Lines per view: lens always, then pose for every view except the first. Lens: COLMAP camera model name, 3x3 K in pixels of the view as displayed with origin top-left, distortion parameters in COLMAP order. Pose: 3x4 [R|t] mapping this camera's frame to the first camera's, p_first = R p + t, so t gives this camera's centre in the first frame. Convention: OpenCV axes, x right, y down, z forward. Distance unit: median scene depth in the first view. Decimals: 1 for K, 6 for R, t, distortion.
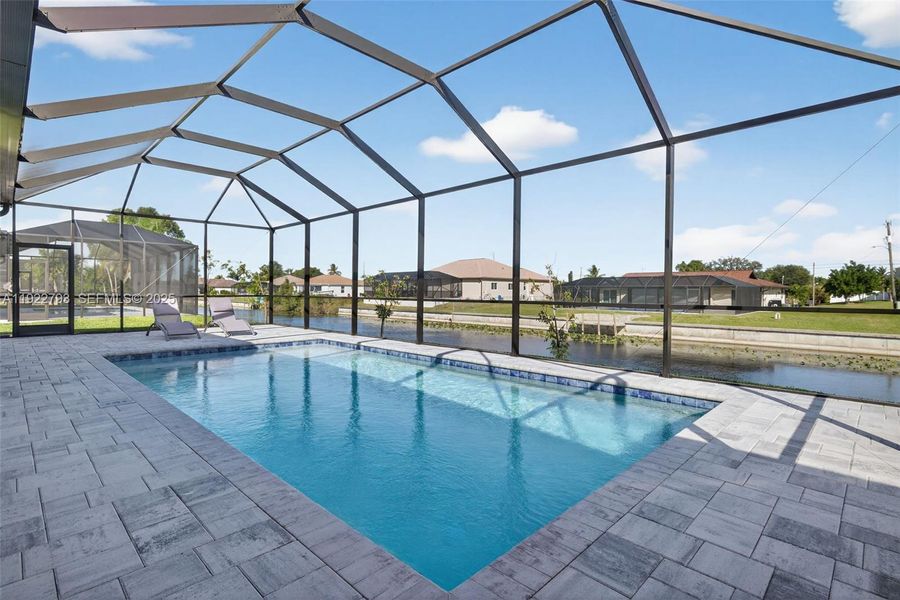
lens RADIAL K [[438.3, 0, 448.1], [0, 438.3, 294.0], [0, 0, 1]] dist [0.004013, 0.000275]
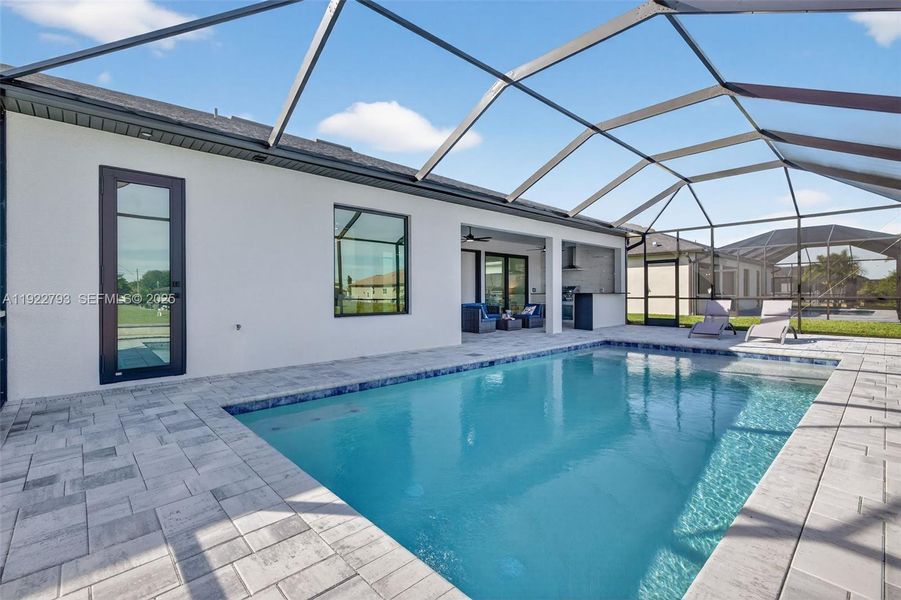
lens RADIAL K [[410.7, 0, 447.0], [0, 410.7, 296.8], [0, 0, 1]] dist [-0.001692, 0.000100]
pose [[-0.055102, 0.002222, -0.998478, 2.884438], [-0.004534, 0.999987, 0.002476, 0.020132], [0.998470, 0.004664, -0.055091, 3.026402]]
